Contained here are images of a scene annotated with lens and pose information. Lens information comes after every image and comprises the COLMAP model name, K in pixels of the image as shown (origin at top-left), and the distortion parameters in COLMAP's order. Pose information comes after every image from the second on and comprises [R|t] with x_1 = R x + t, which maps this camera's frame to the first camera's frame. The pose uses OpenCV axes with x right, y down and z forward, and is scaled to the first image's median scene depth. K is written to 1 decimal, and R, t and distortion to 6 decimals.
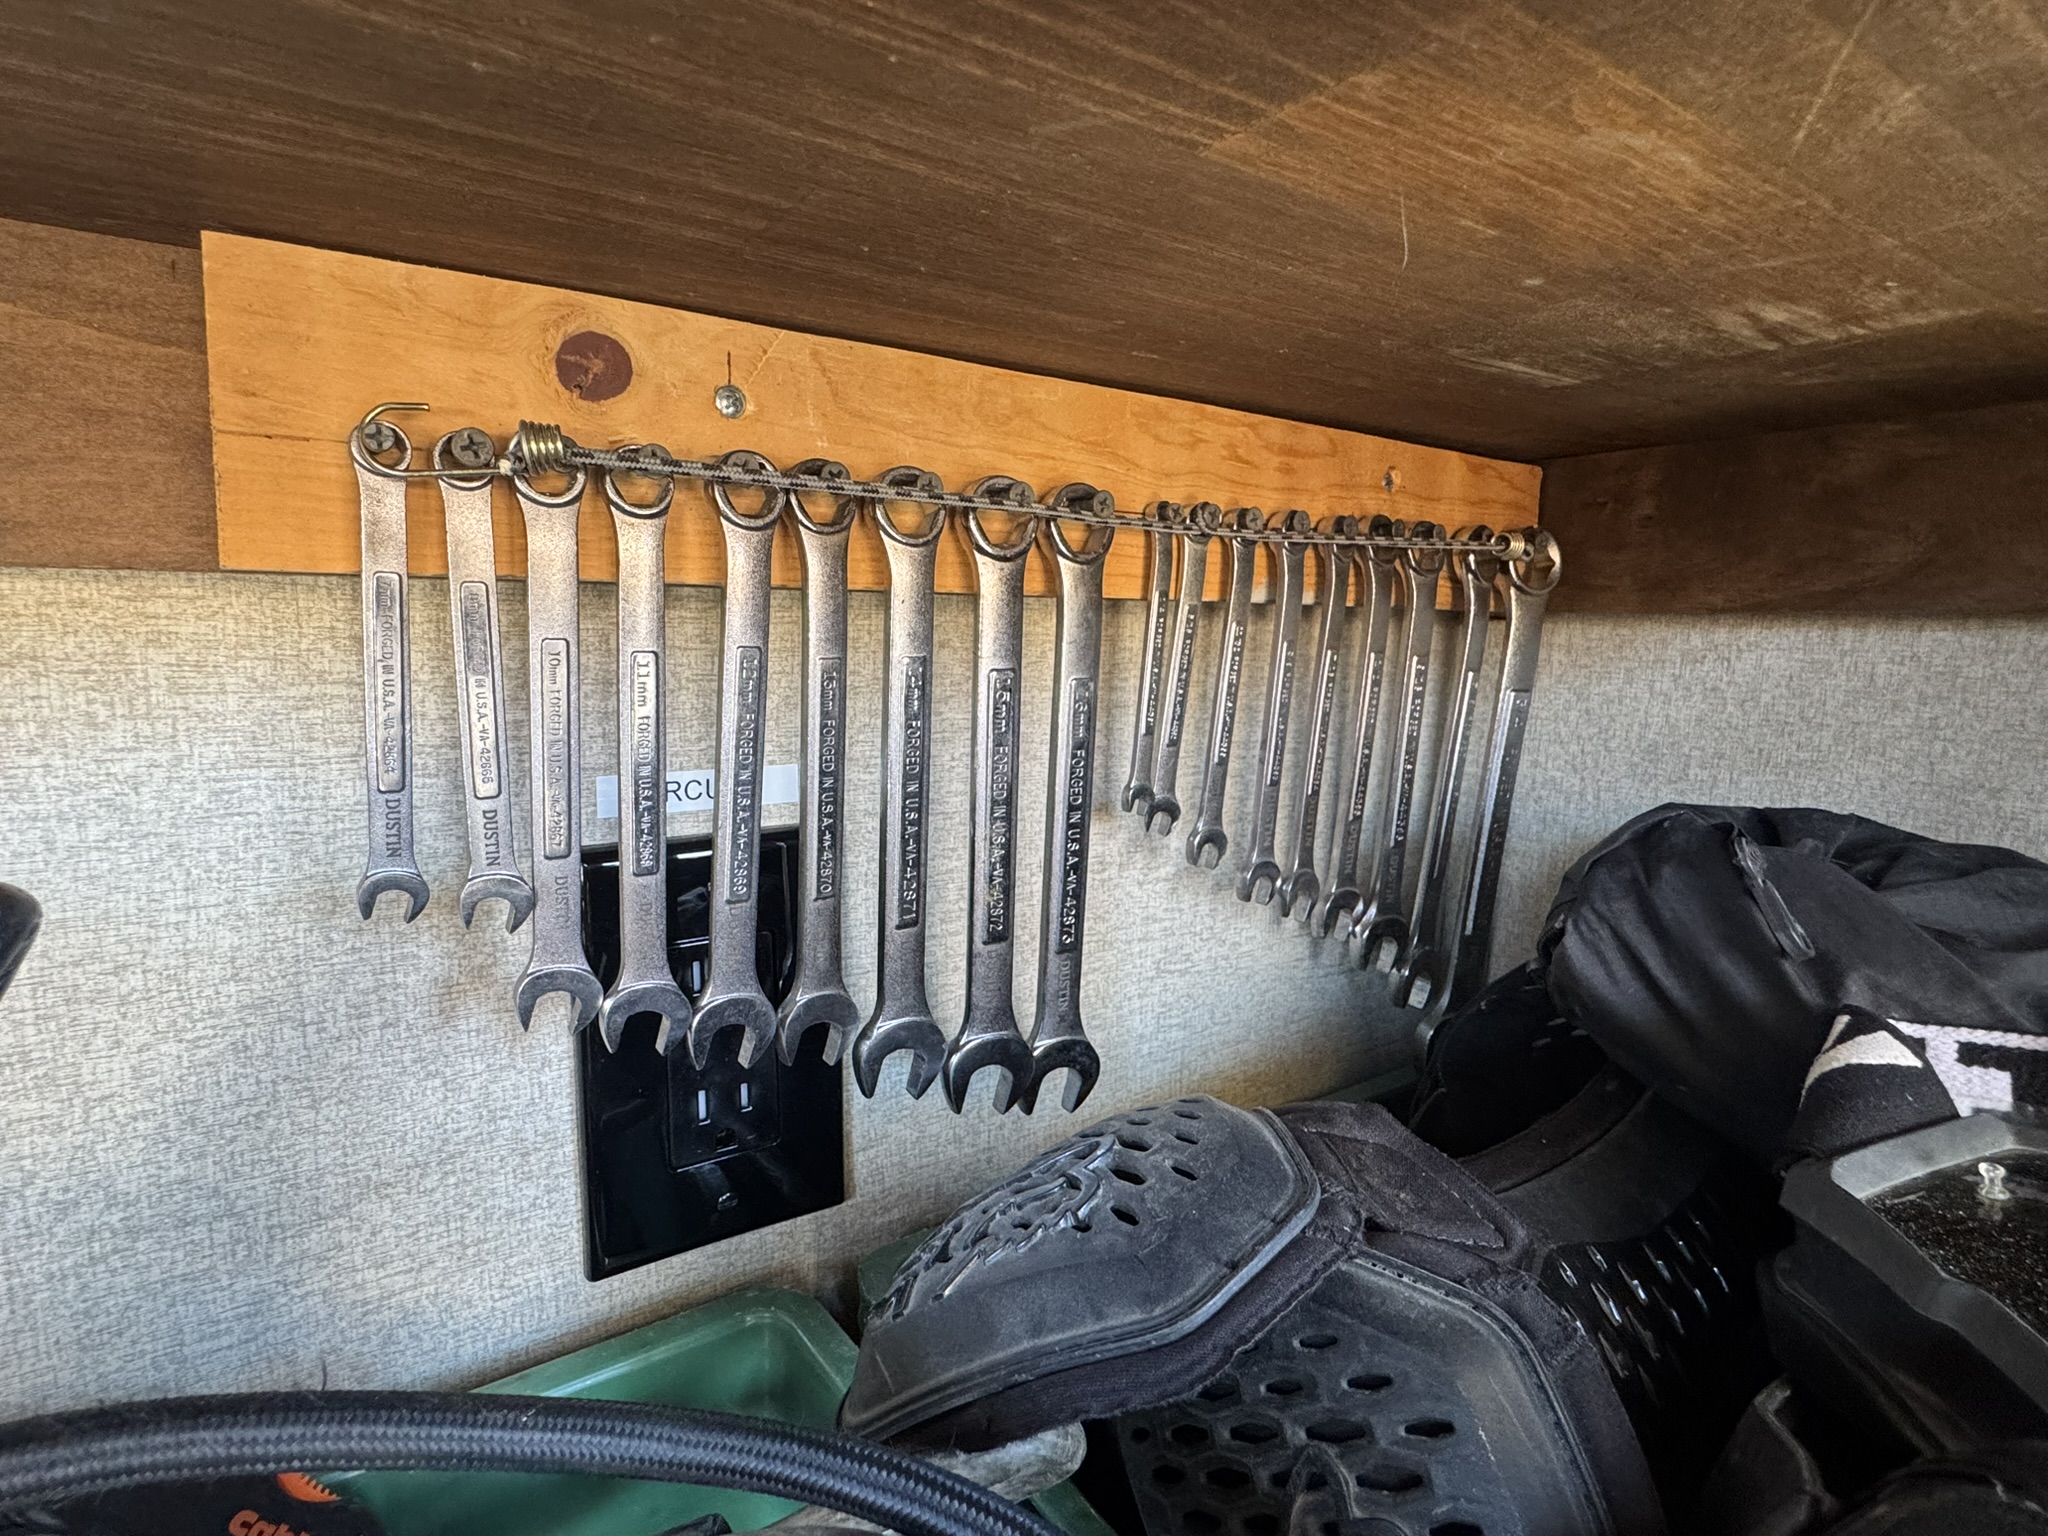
lens RADIAL K [[1082.6, 0, 1010.9], [0, 1082.6, 766.0], [0, 0, 1]] dist [0.001870, -0.000616]
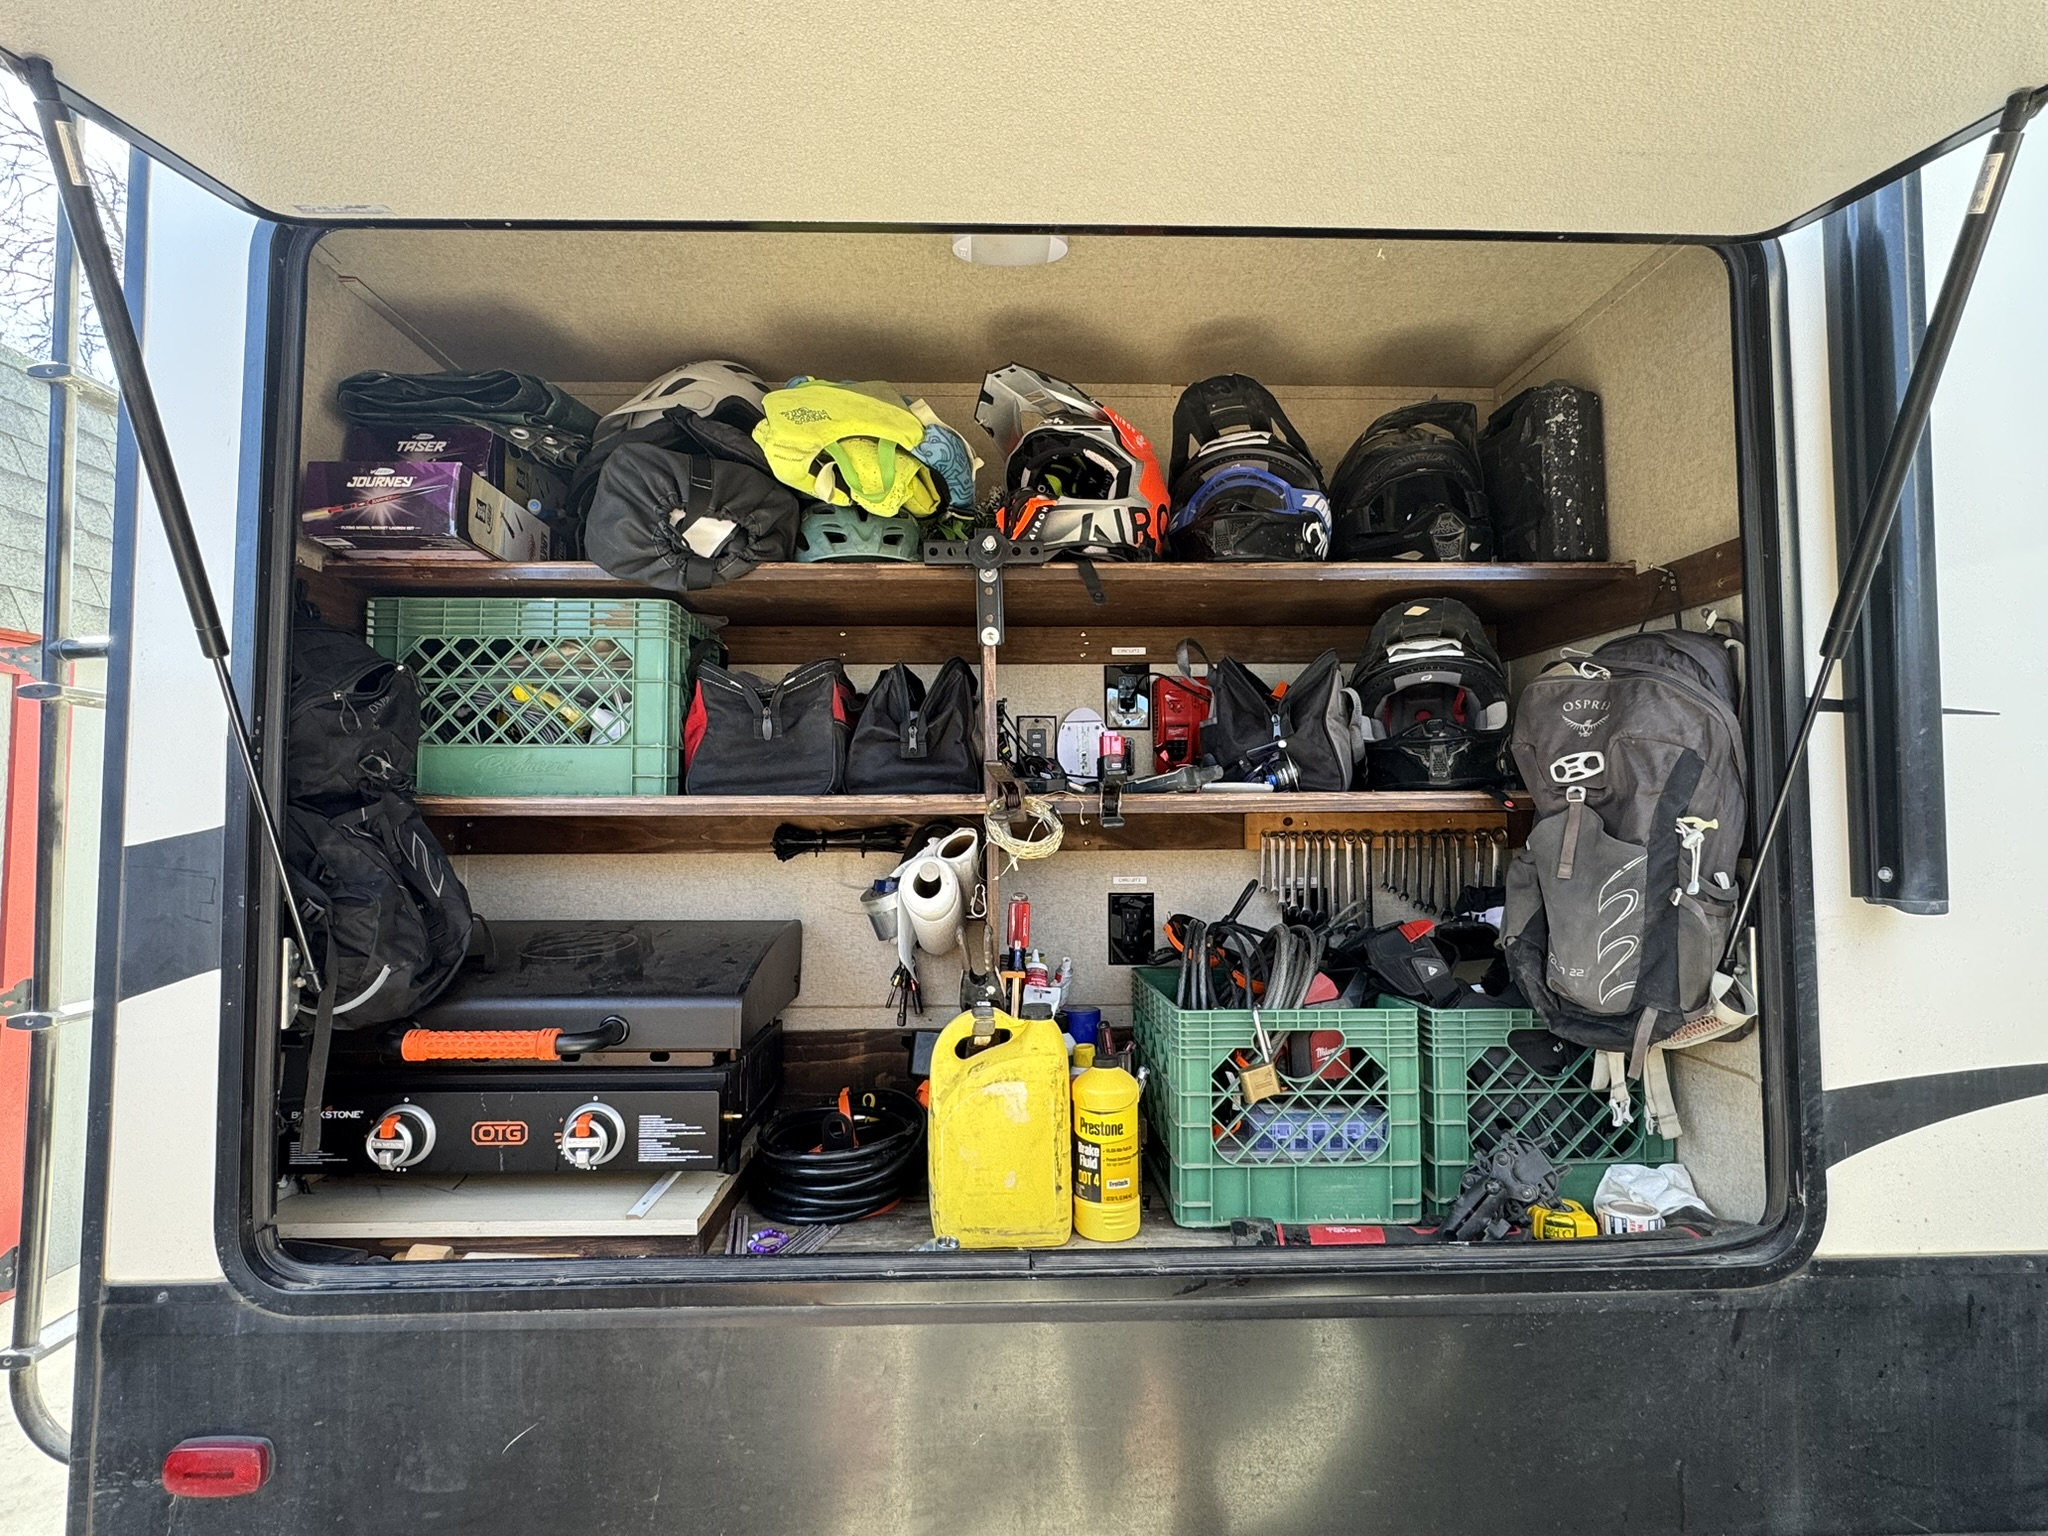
lens RADIAL K [[1082.6, 0, 1026.1], [0, 1082.6, 775.1], [0, 0, 1]] dist [0.001870, -0.000616]
pose [[0.833180, -0.088309, -0.545906, 2.009119], [-0.056768, 0.968294, -0.243279, 1.129258], [0.550081, 0.233685, 0.801750, -5.483866]]
